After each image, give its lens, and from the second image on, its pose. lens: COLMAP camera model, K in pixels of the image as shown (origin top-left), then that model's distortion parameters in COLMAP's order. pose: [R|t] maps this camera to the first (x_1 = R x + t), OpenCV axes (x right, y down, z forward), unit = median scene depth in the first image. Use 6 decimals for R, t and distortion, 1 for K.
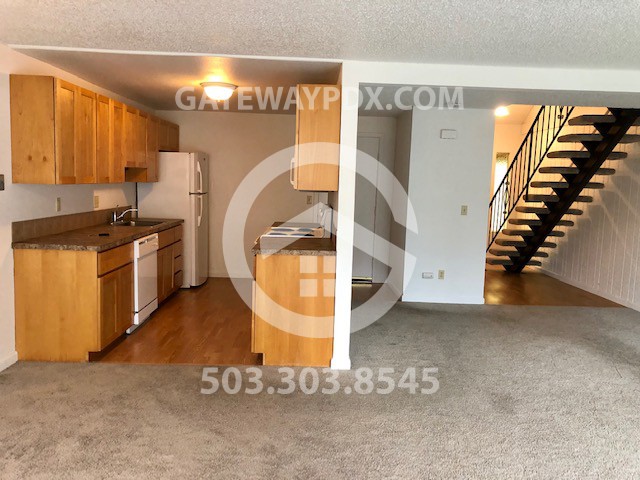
lens RADIAL K [[535.4, 0, 318.9], [0, 535.4, 239.6], [0, 0, 1]] dist [0.009427, -0.009651]
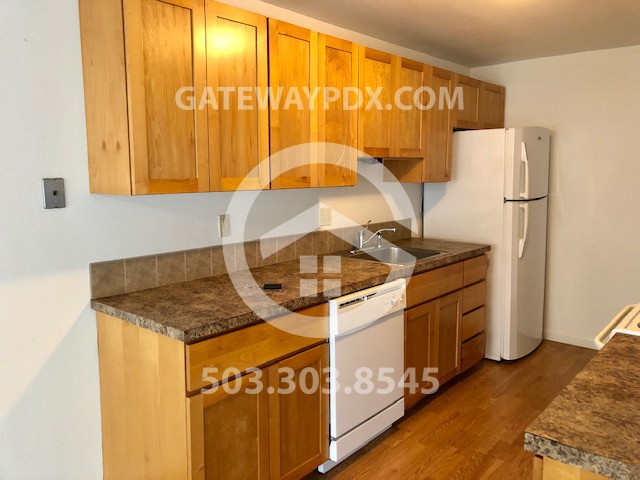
lens RADIAL K [[535.4, 0, 320.2], [0, 535.4, 233.0], [0, 0, 1]] dist [0.009427, -0.009651]
pose [[0.761468, 0.040083, -0.646963, -0.023313], [-0.043527, 0.998995, 0.010662, -0.058320], [0.646740, 0.020041, 0.762447, 0.530170]]
